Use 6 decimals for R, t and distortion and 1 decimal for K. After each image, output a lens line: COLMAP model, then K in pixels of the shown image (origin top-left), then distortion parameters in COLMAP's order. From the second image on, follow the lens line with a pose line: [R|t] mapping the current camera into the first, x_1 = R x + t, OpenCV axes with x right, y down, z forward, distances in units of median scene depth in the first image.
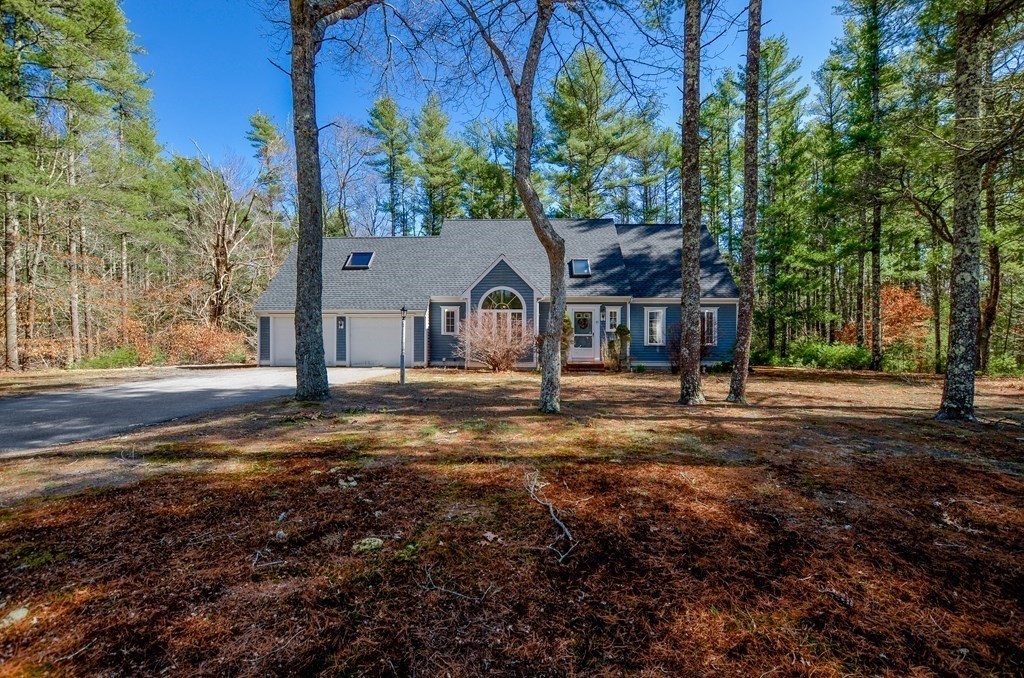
lens RADIAL K [[449.3, 0, 511.9], [0, 449.3, 343.7], [0, 0, 1]] dist [-0.027919, 0.000717]
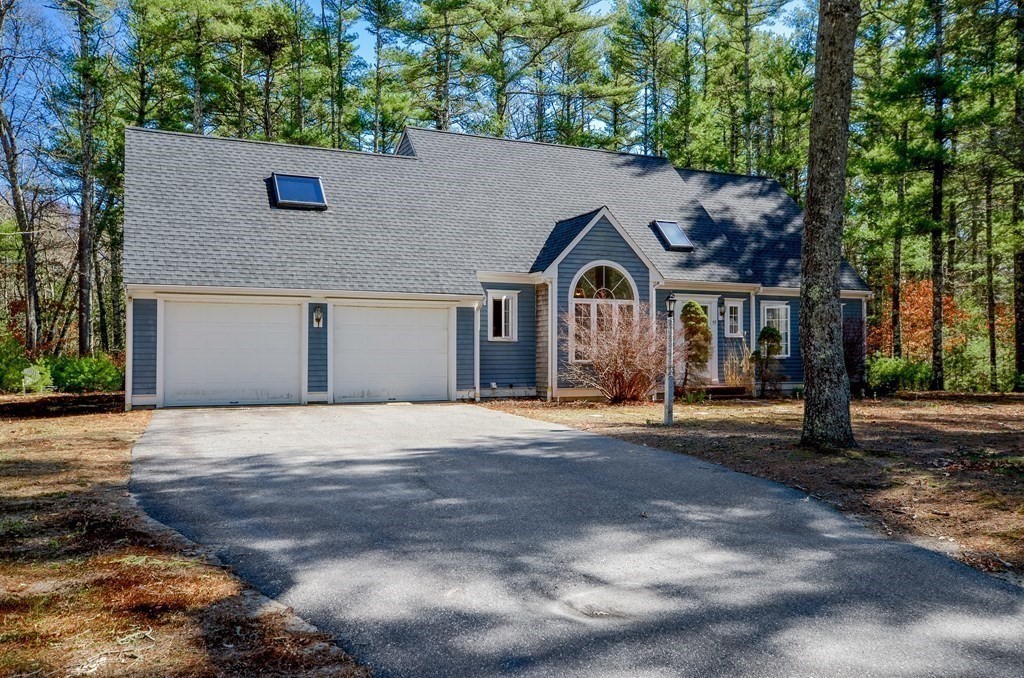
lens RADIAL K [[845.1, 0, 512.0], [0, 845.1, 339.0], [0, 0, 1]] dist [-0.004058, -0.006820]
pose [[0.887731, 0.005432, 0.460331, -0.623461], [0.005367, 0.999740, -0.022149, 0.000961], [-0.460332, 0.022133, 0.887471, 0.061935]]
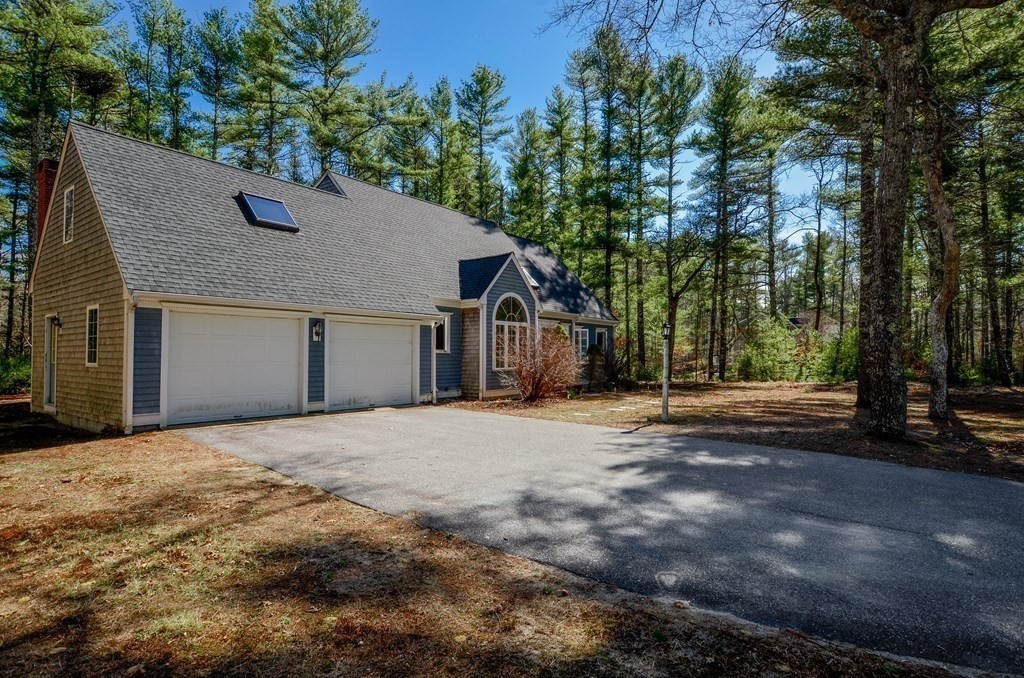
lens RADIAL K [[538.9, 0, 512.0], [0, 538.9, 339.0], [0, 0, 1]] dist [-0.023045, -0.000318]
pose [[0.565643, 0.023146, 0.824326, -0.776275], [0.003844, 0.999521, -0.030702, -0.015991], [-0.824642, 0.020535, 0.565283, 0.447672]]
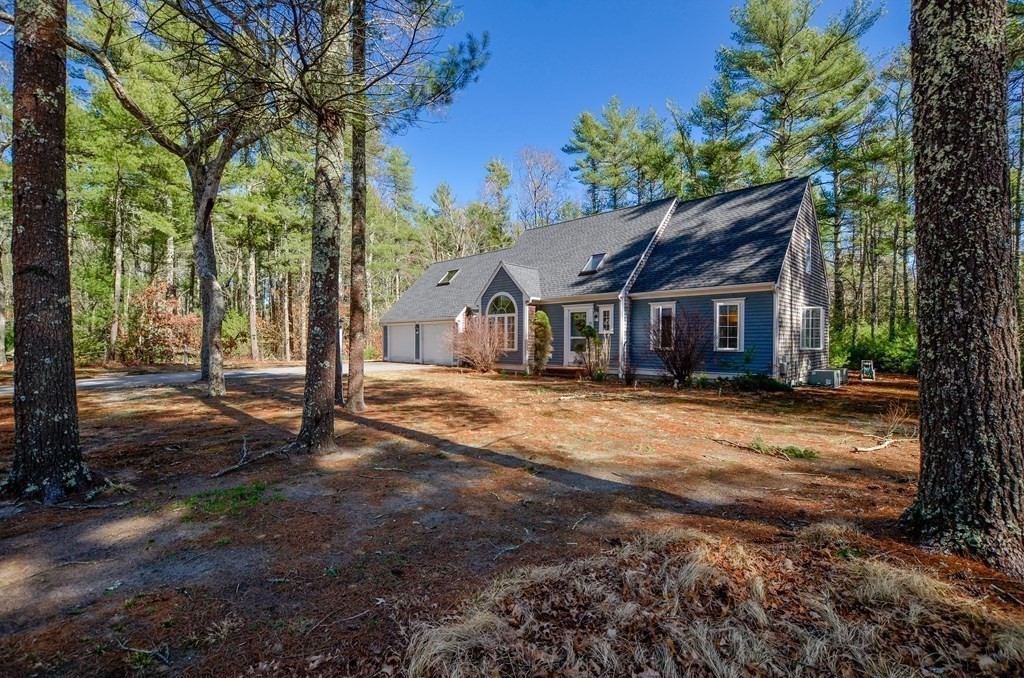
lens RADIAL K [[449.3, 0, 511.9], [0, 449.3, 343.7], [0, 0, 1]] dist [-0.027919, 0.000717]
pose [[0.741236, 0.003443, -0.671236, 0.674105], [-0.005293, 0.999986, -0.000715, -0.005901], [0.671224, 0.004083, 0.741243, 0.233726]]
